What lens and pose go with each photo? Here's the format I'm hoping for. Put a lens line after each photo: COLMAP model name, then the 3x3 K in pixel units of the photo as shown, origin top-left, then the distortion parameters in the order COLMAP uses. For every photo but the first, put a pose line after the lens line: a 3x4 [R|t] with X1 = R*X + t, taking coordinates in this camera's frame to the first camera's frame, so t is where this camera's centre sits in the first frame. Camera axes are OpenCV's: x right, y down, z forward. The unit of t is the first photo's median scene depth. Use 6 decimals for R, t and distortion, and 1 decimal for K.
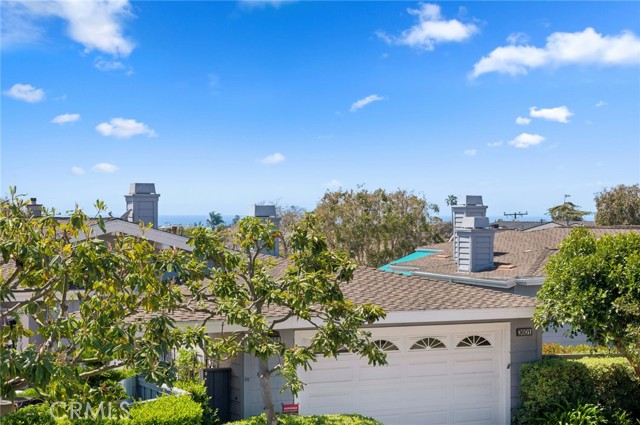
lens RADIAL K [[1200.0, 0, 320.0], [0, 1200.0, 212.5], [0, 0, 1]] dist [0.040529, 0.086046]
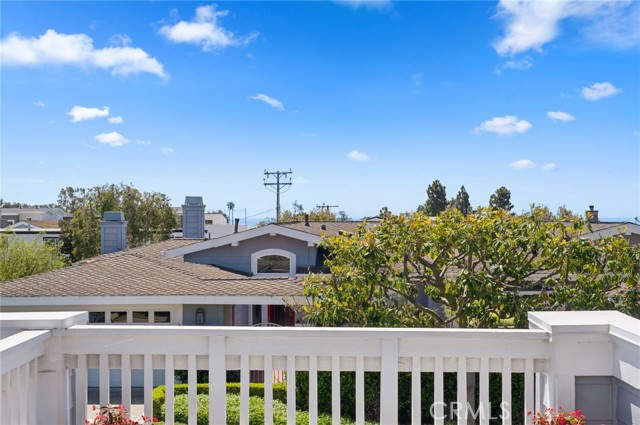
lens RADIAL K [[972.6, 0, 320.0], [0, 972.6, 212.5], [0, 0, 1]] dist [0.013892, 0.022382]
pose [[0.867304, -0.006818, -0.497732, 0.103843], [0.005058, 0.999975, -0.004885, -0.003782], [0.497753, 0.001719, 0.867317, -0.182833]]
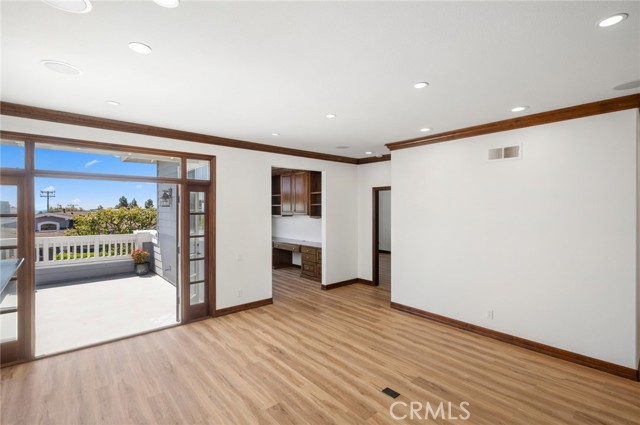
lens RADIAL K [[297.0, 0, 320.8], [0, 297.0, 212.3], [0, 0, 1]] dist [0.001593, -0.000410]
pose [[0.983344, -0.007314, 0.181608, 0.198536], [0.004767, 0.999884, 0.014454, -0.006247], [-0.181693, -0.013348, 0.983265, -0.363185]]
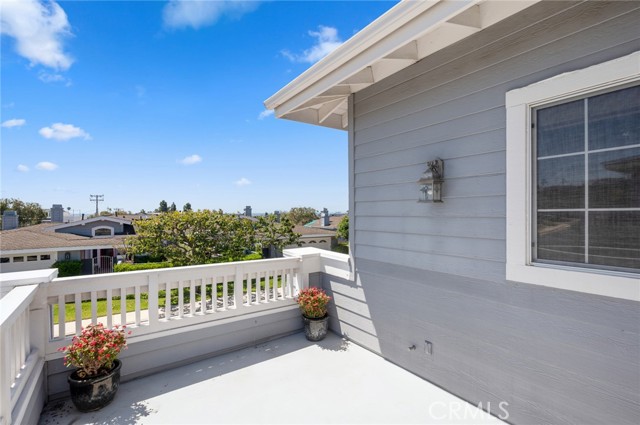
lens RADIAL K [[297.0, 0, 320.8], [0, 297.0, 212.3], [0, 0, 1]] dist [0.001593, -0.000410]
pose [[0.995605, -0.006503, 0.093423, 0.020512], [0.006360, 0.999978, 0.001831, -0.004433], [-0.093433, -0.001229, 0.995625, -0.132045]]
